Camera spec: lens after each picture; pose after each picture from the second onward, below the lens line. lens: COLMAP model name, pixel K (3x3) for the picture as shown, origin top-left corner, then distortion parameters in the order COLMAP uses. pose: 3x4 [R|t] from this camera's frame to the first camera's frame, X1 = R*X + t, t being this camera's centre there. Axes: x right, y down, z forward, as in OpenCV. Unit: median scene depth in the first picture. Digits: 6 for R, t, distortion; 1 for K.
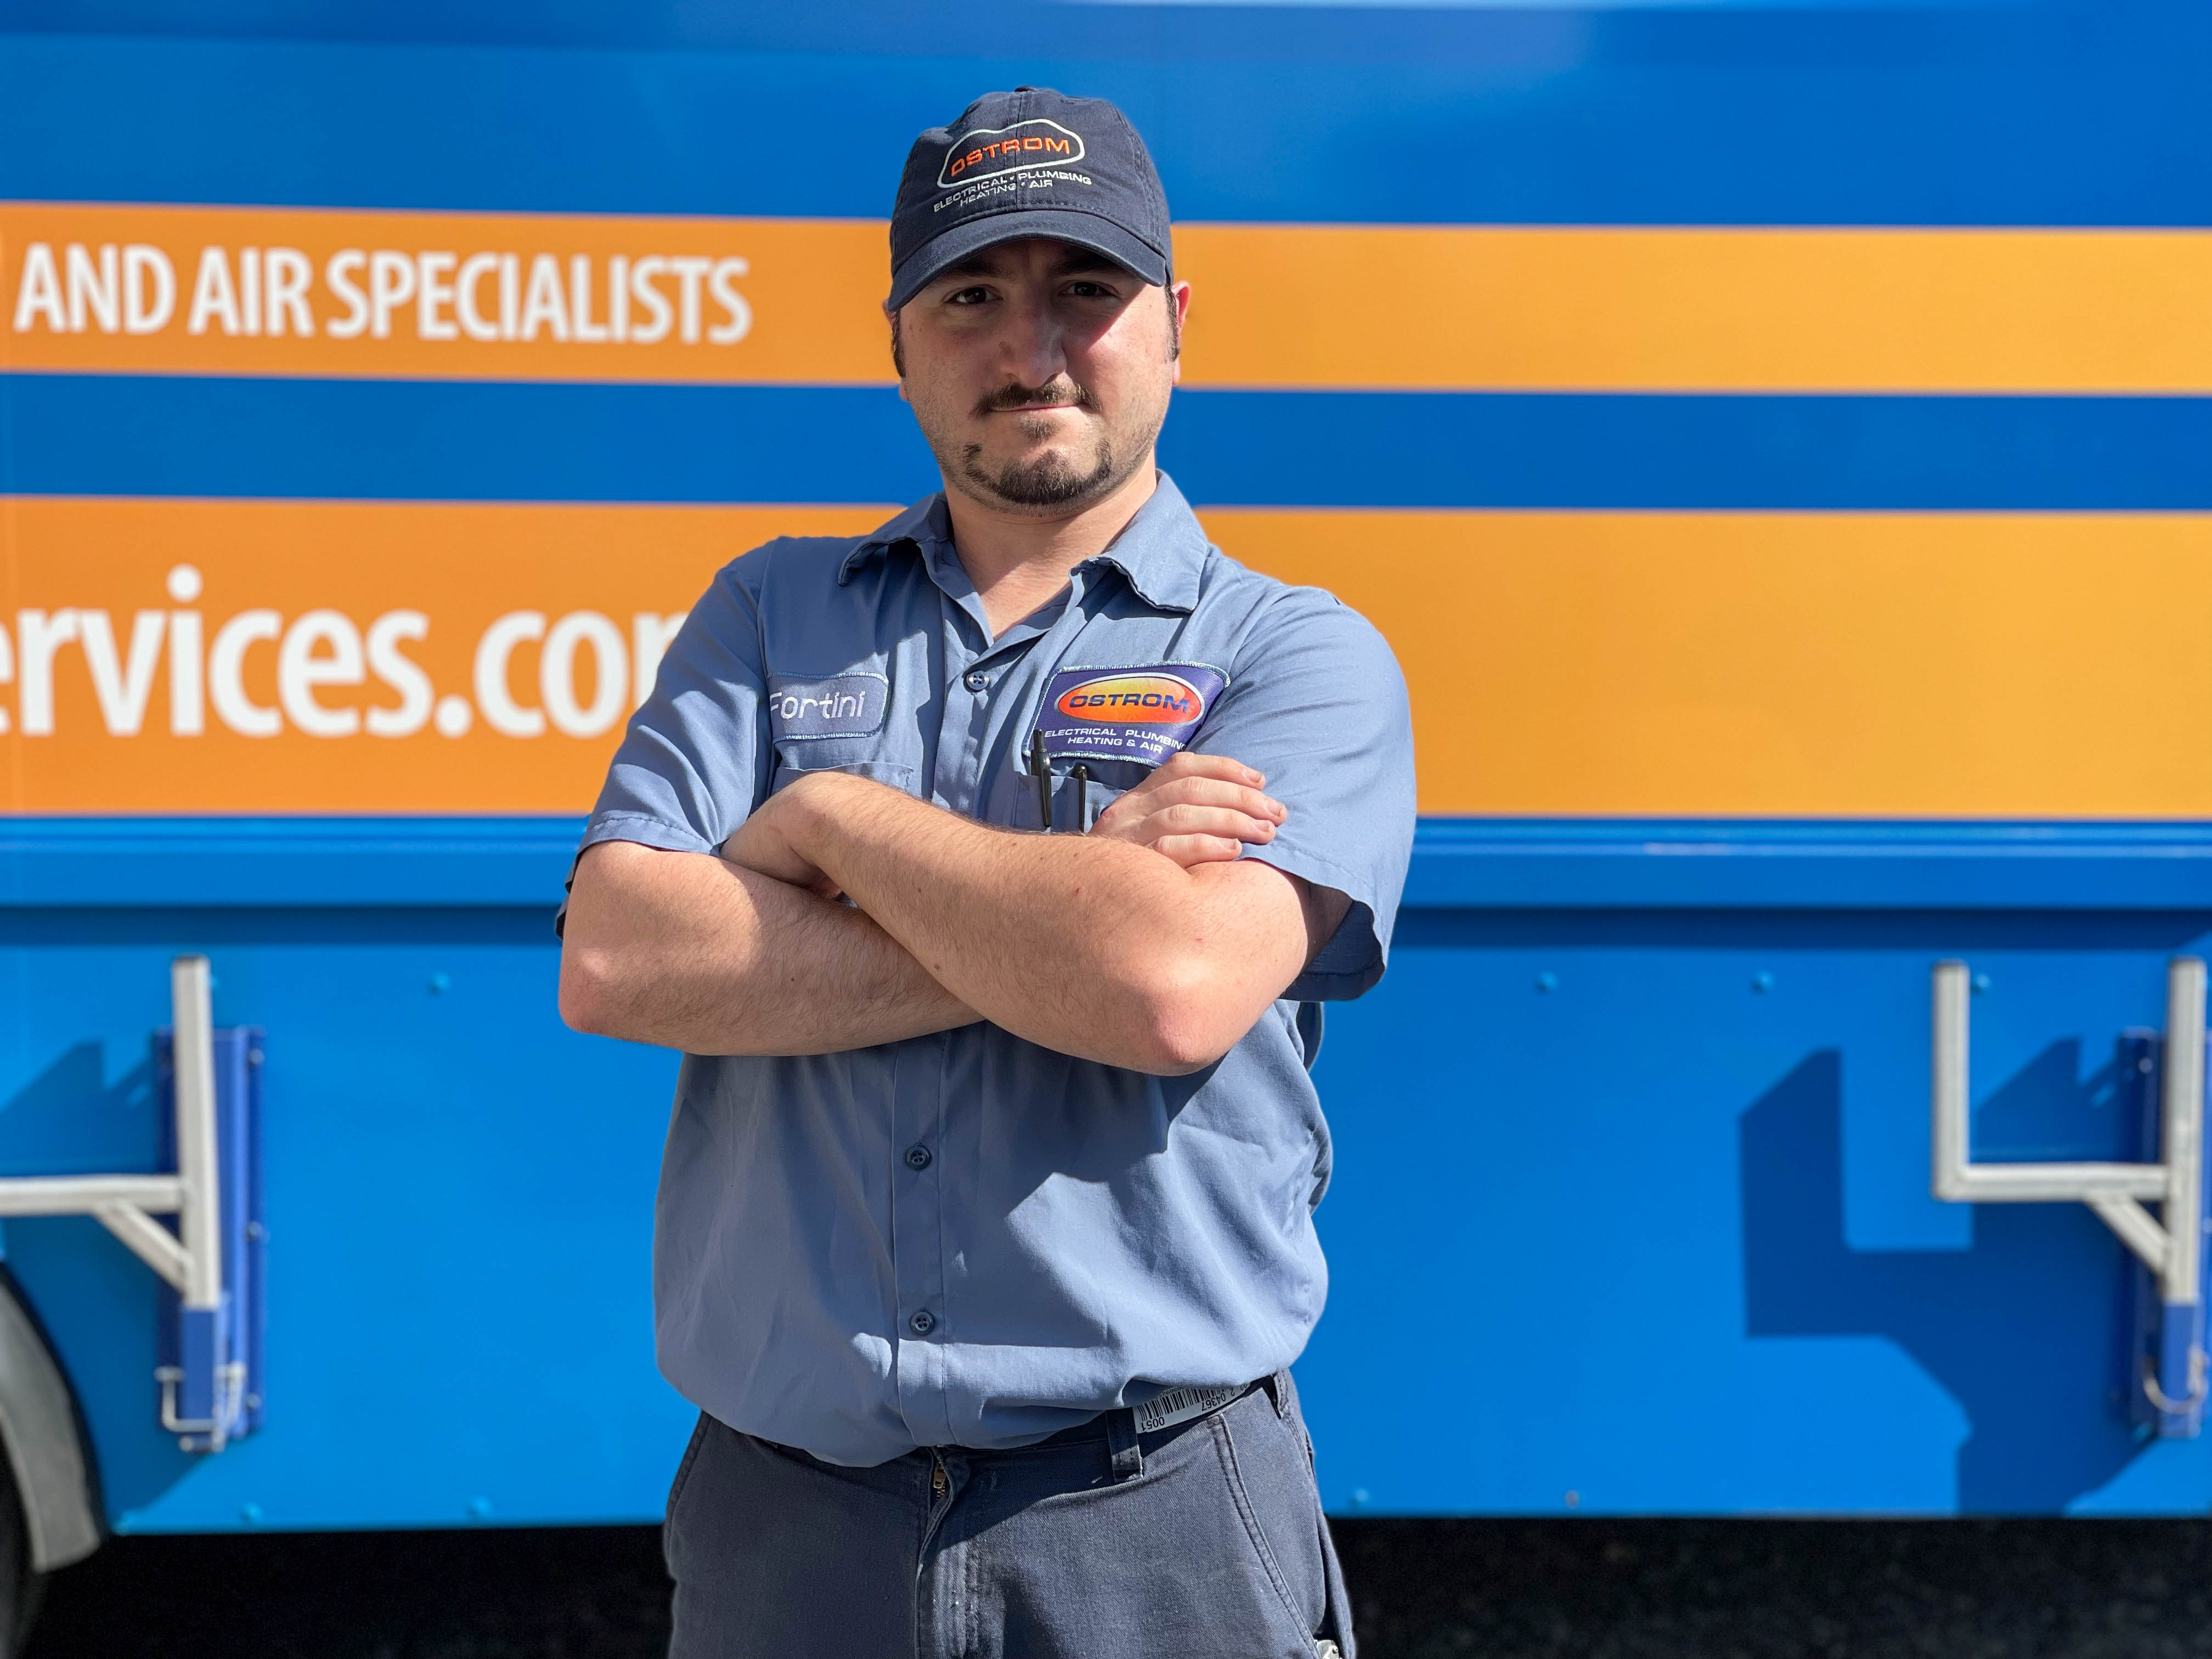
lens RADIAL K [[4337.3, 0, 1198.4], [0, 4337.3, 846.3], [0, 0, 1]] dist [0.231100, -0.143099]
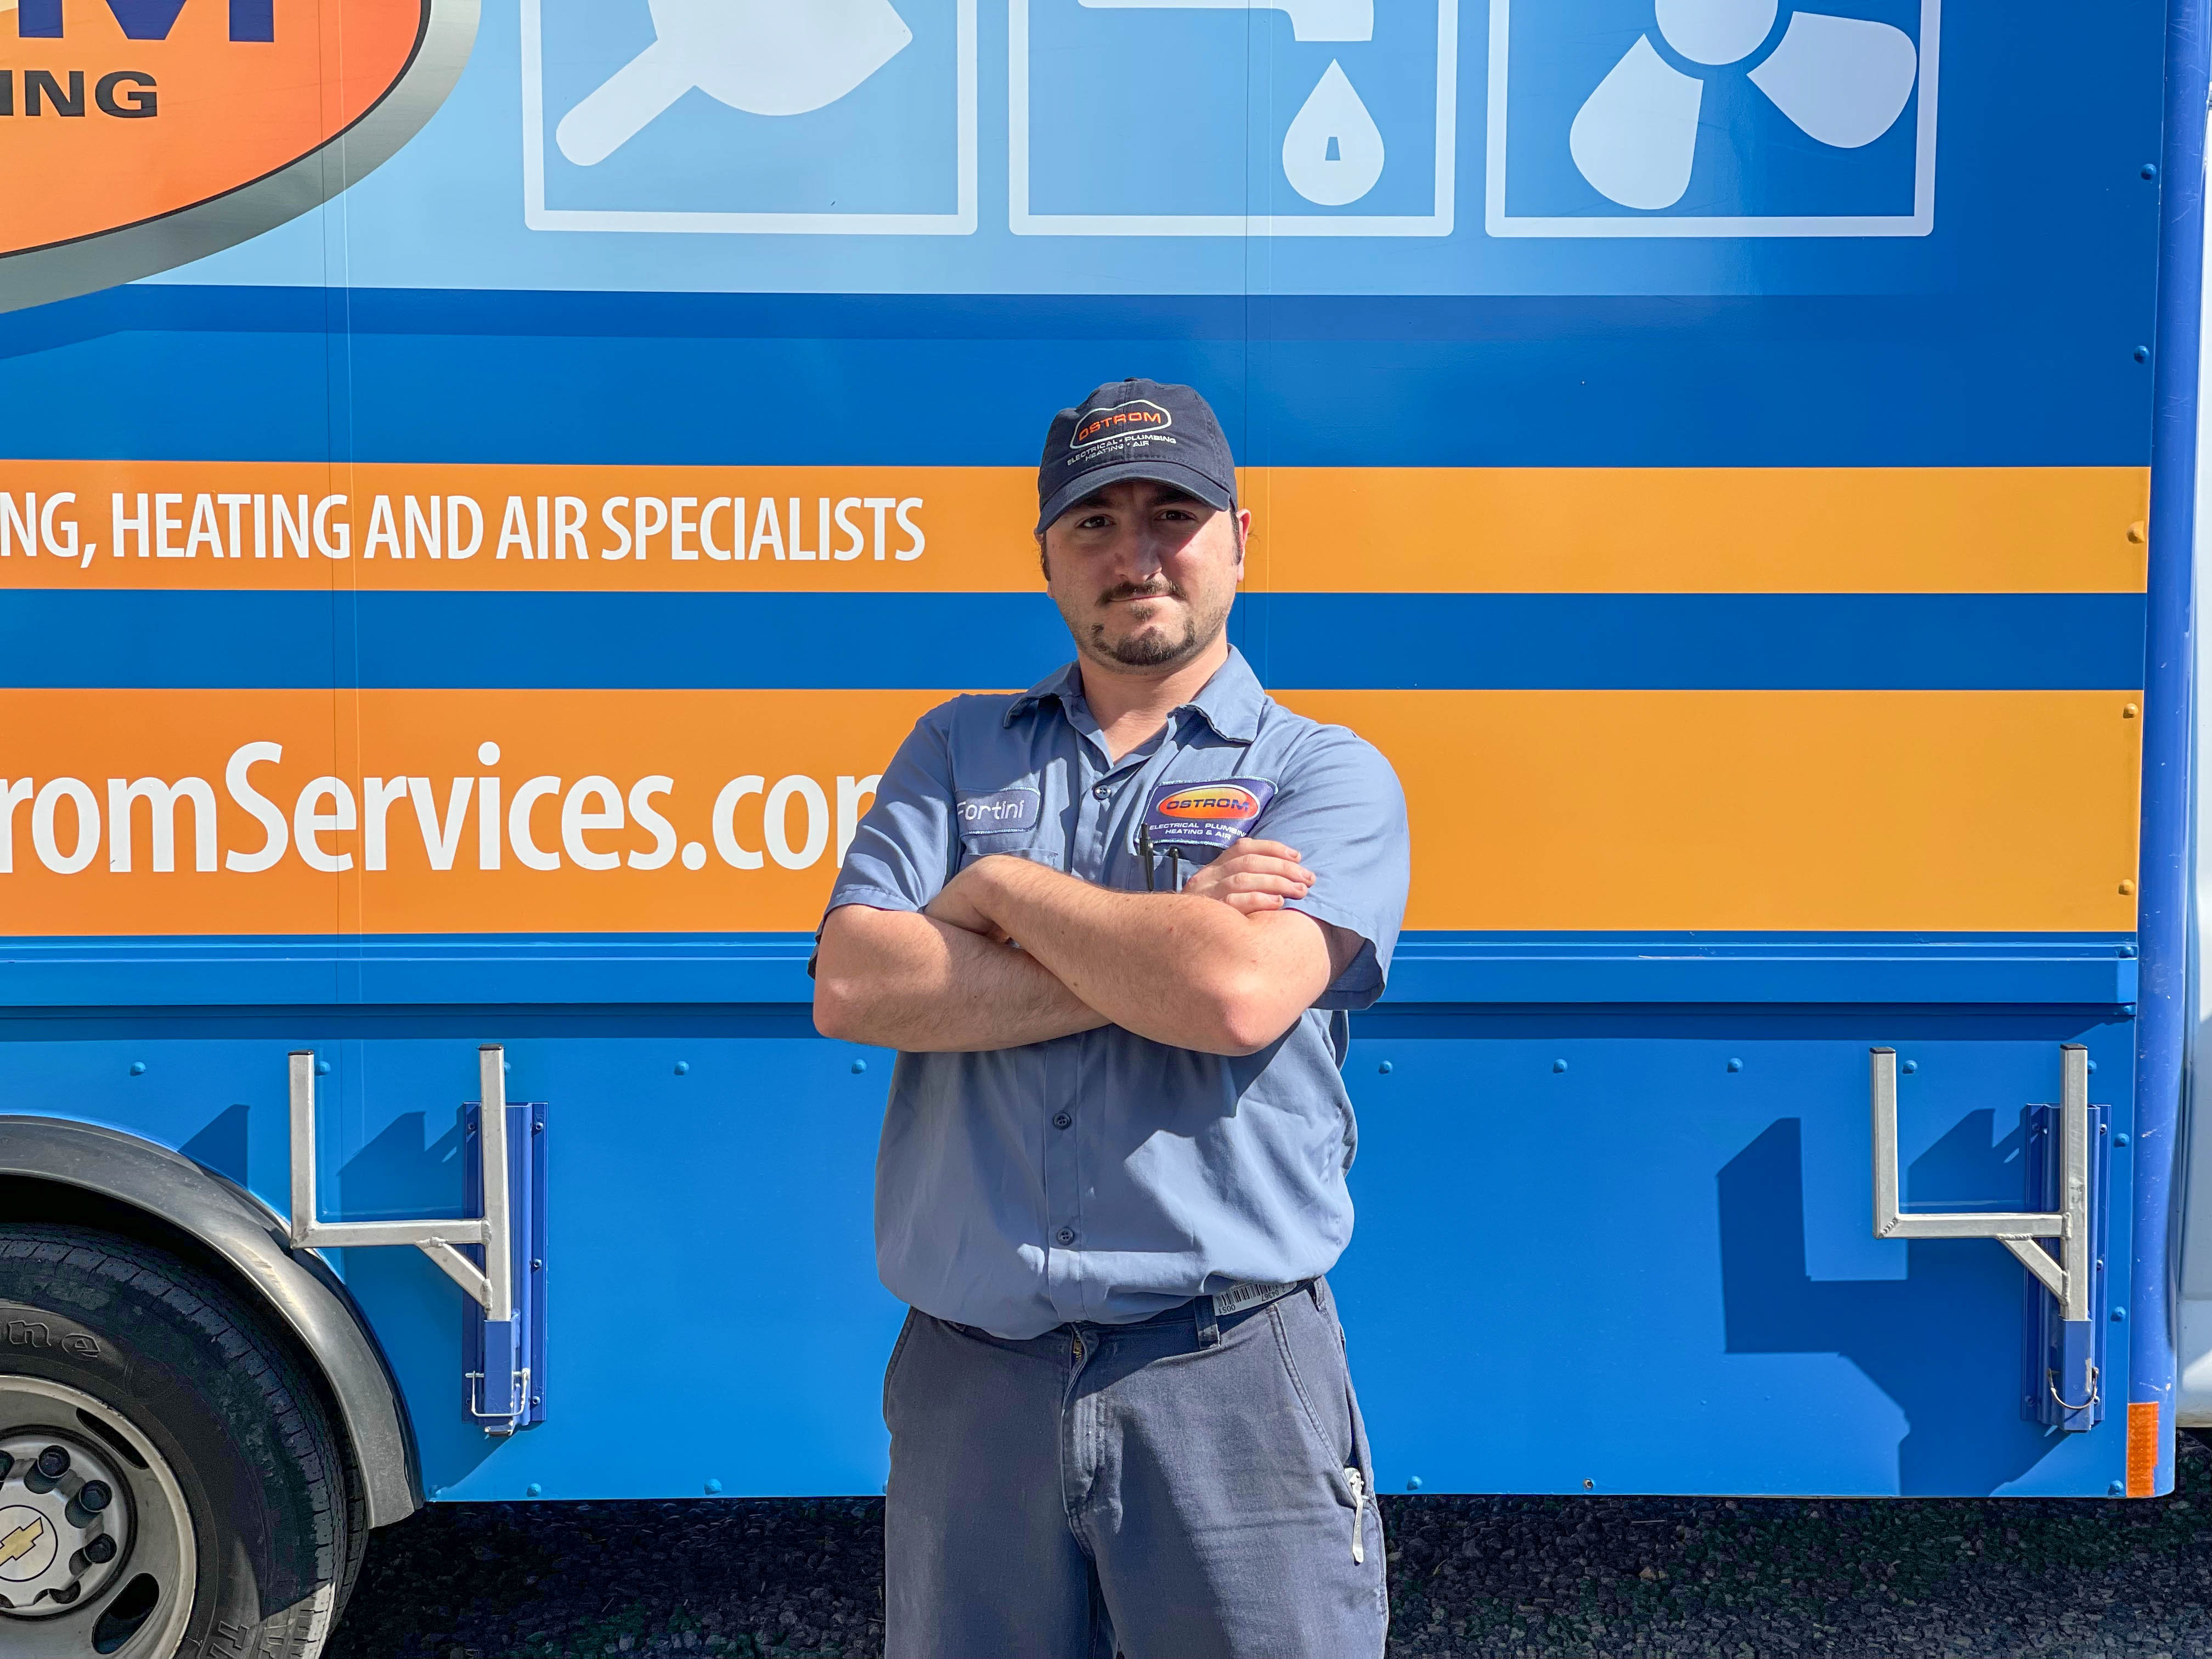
lens RADIAL K [[4200.1, 0, 1164.7], [0, 4200.1, 855.8], [0, 0, 1]] dist [0.248401, -0.625105]
pose [[0.999296, -0.006334, -0.036974, 0.020599], [0.004636, 0.998938, -0.045830, 0.046266], [0.037225, 0.045627, 0.998265, -0.378035]]
